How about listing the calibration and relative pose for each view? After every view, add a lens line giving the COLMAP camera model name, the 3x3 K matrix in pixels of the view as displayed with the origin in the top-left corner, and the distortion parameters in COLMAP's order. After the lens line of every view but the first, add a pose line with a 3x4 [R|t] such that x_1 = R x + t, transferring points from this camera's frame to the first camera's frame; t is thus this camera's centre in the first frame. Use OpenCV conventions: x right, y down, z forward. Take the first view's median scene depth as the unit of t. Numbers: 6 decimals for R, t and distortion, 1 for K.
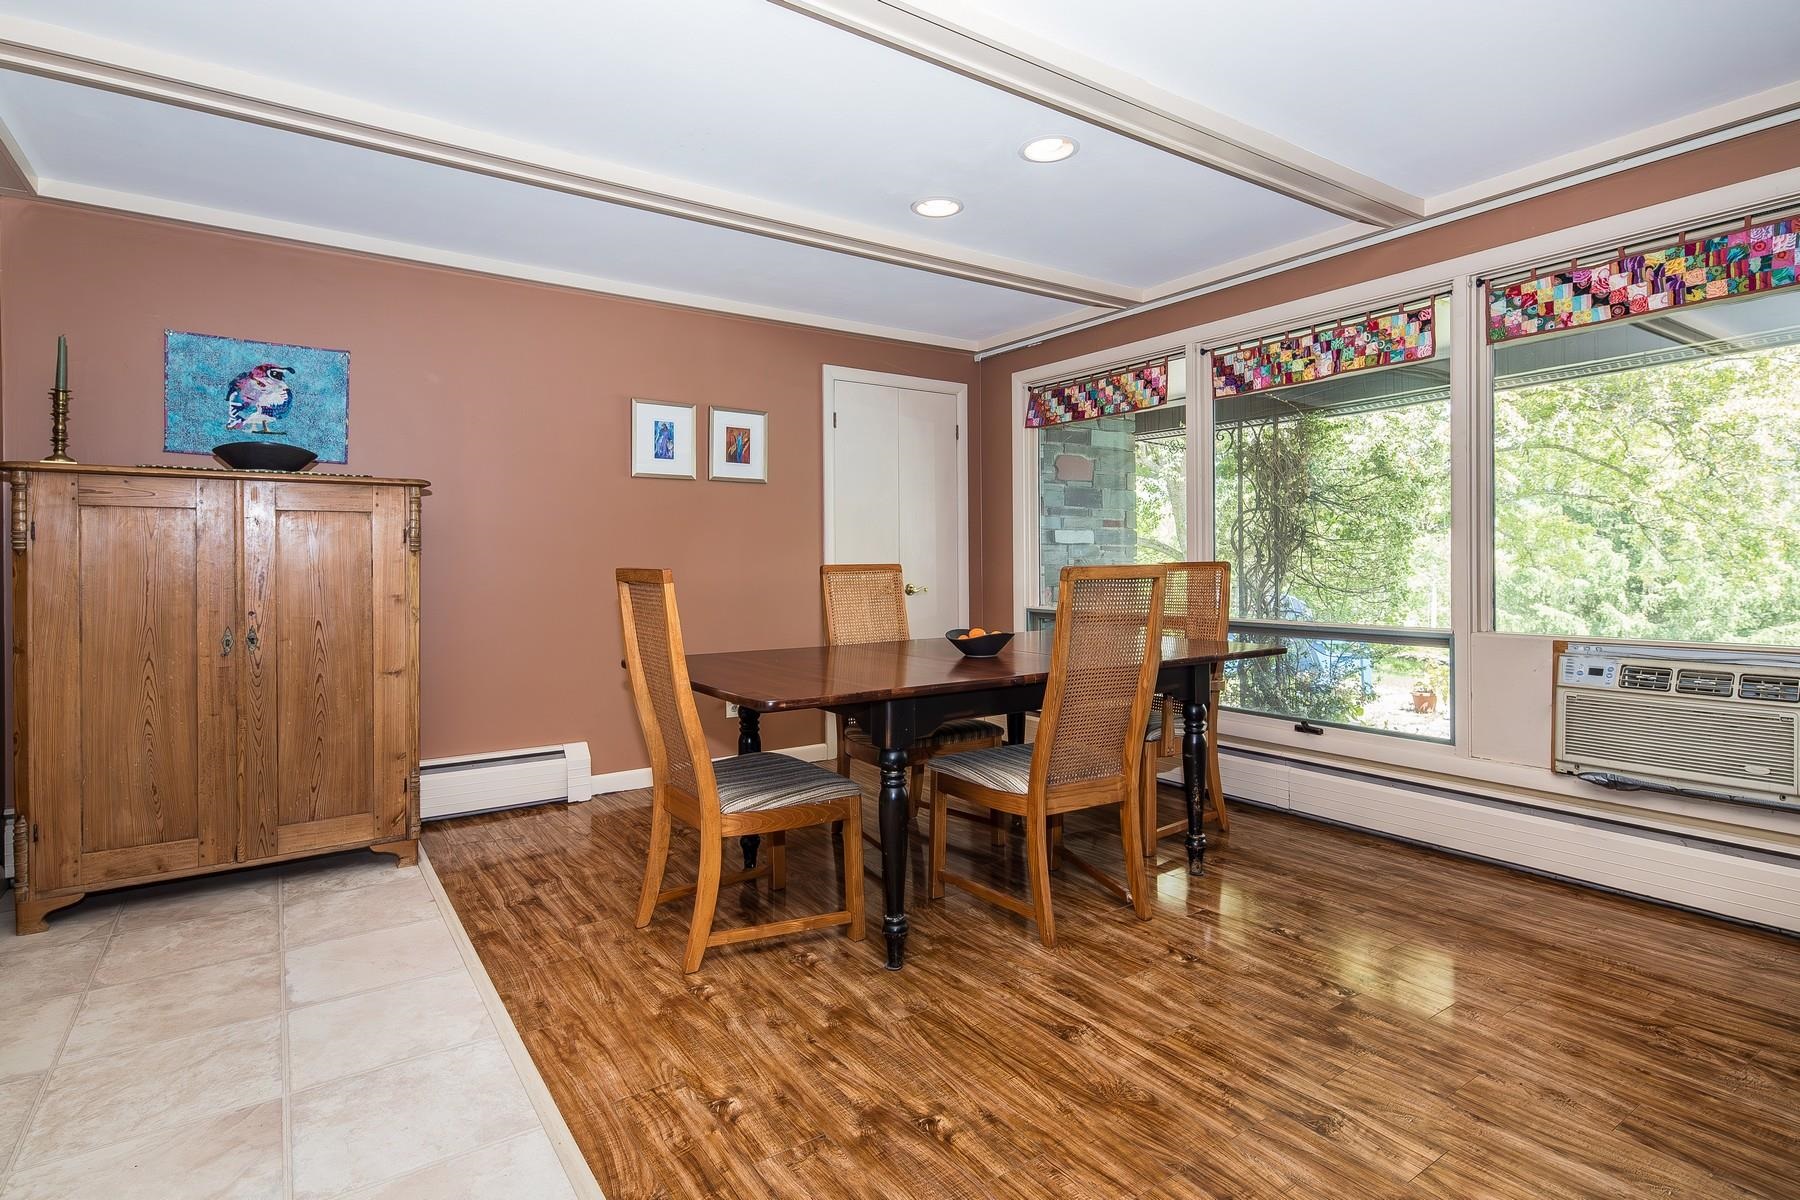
lens RADIAL K [[914.4, 0, 894.9], [0, 914.4, 567.5], [0, 0, 1]] dist [0.001808, 0.002432]
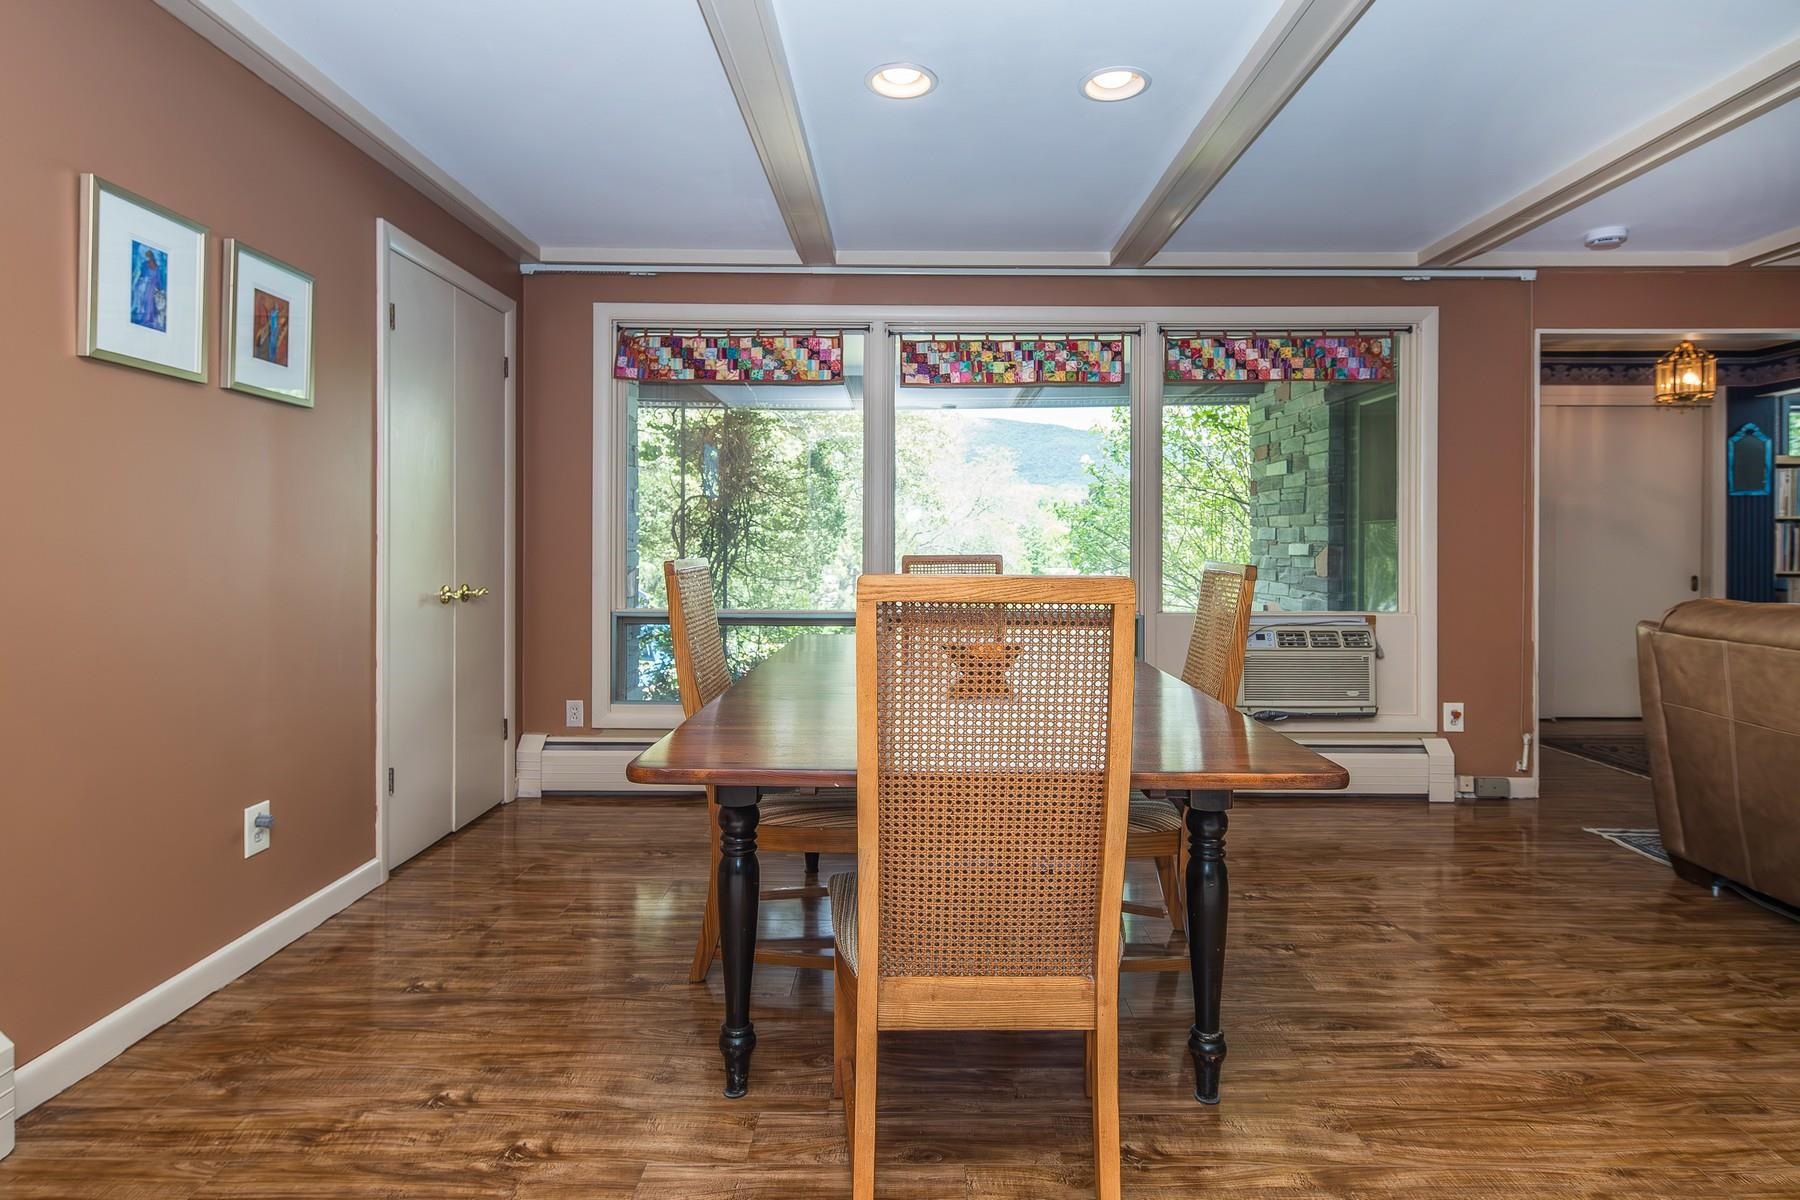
lens RADIAL K [[914.4, 0, 926.3], [0, 914.4, 547.1], [0, 0, 1]] dist [0.001808, 0.002432]
pose [[0.558921, 0.006878, 0.829192, -0.467903], [-0.002442, 0.999975, -0.006648, -0.007482], [-0.829217, 0.001691, 0.558924, 0.473847]]
